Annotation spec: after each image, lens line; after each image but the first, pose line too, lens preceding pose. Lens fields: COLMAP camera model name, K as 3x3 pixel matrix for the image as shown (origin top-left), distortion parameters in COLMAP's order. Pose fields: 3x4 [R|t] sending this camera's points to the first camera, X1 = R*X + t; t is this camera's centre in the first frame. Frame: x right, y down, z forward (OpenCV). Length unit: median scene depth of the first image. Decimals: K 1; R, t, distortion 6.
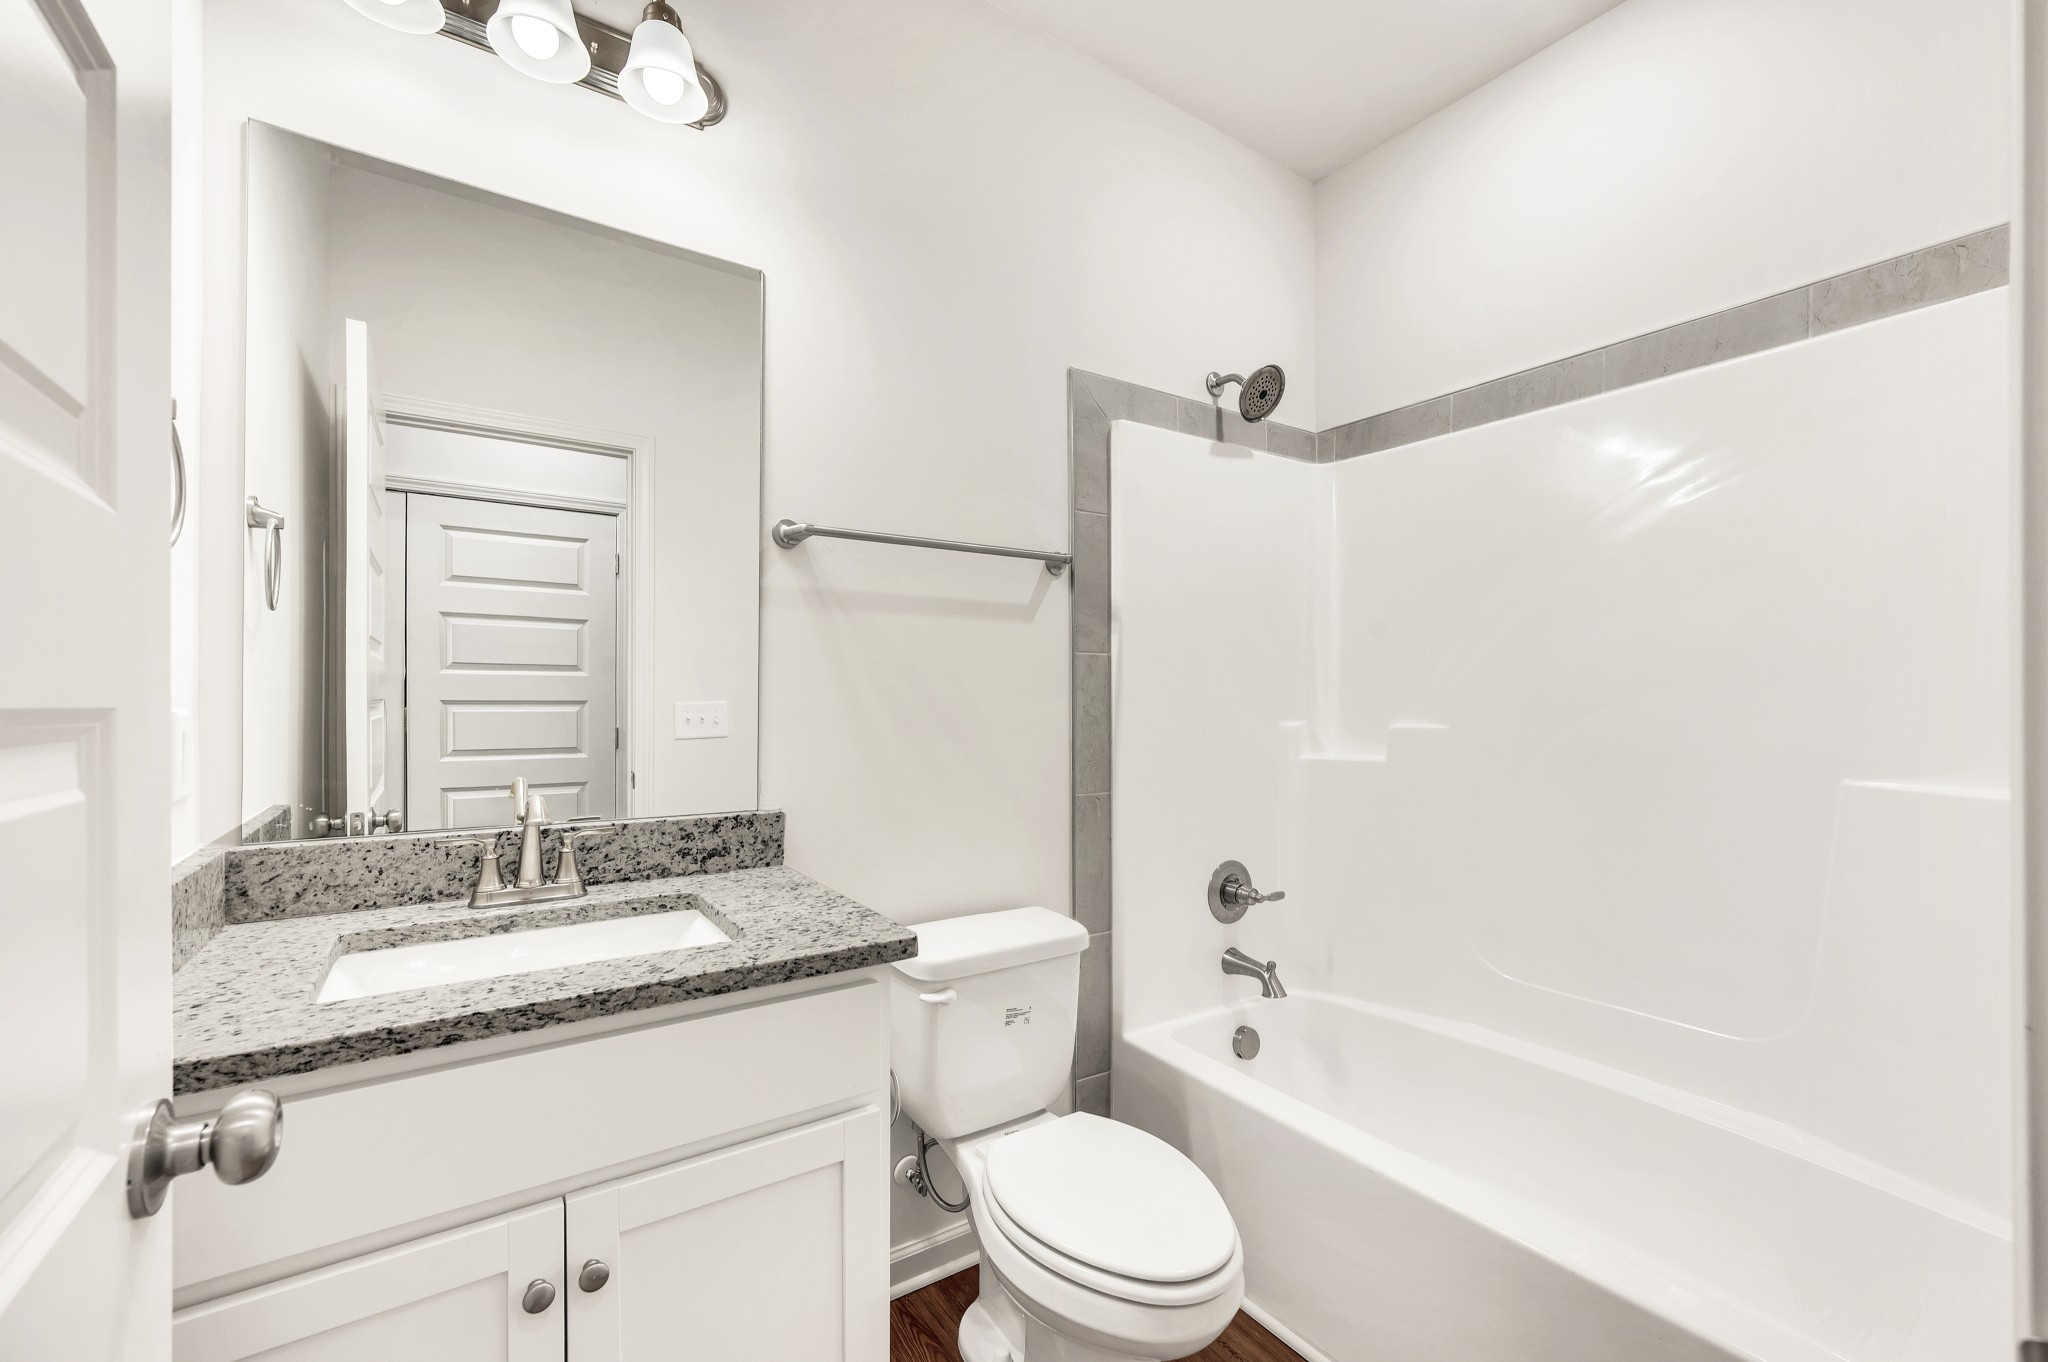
lens RADIAL K [[838.5, 0, 1023.0], [0, 838.5, 696.0], [0, 0, 1]] dist [-0.000558, -0.000348]
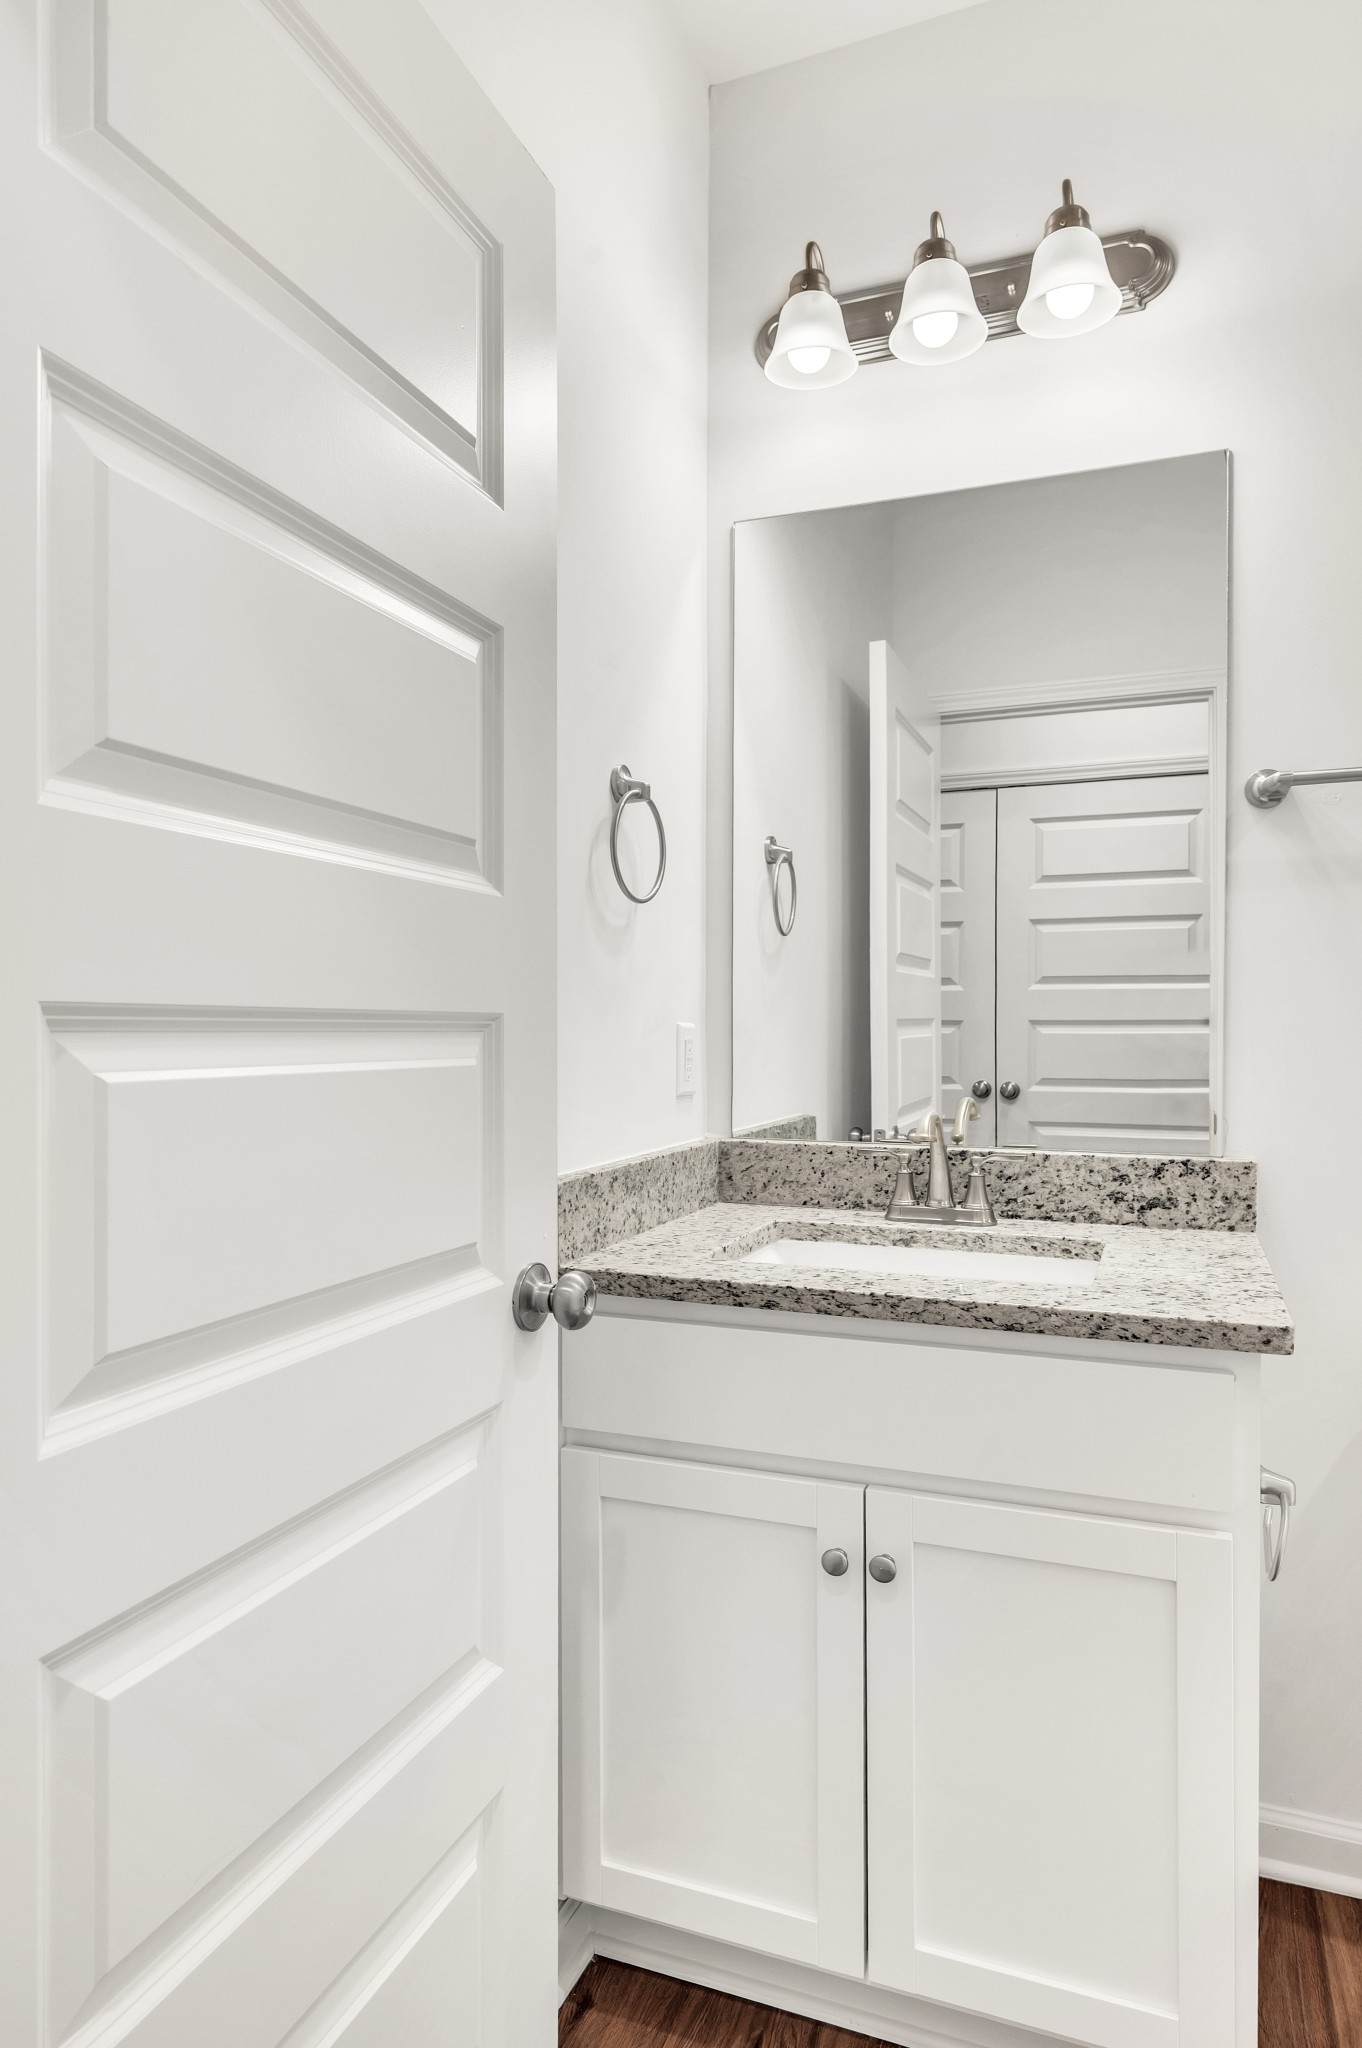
lens RADIAL K [[1240.2, 0, 754.3], [0, 1240.2, 1023.8], [0, 0, 1]] dist [-0.000964, -0.002570]
pose [[0.605780, -0.003553, -0.795624, 0.433037], [0.007455, 0.999971, 0.001211, 0.013669], [0.795597, -0.006665, 0.605789, -0.032826]]
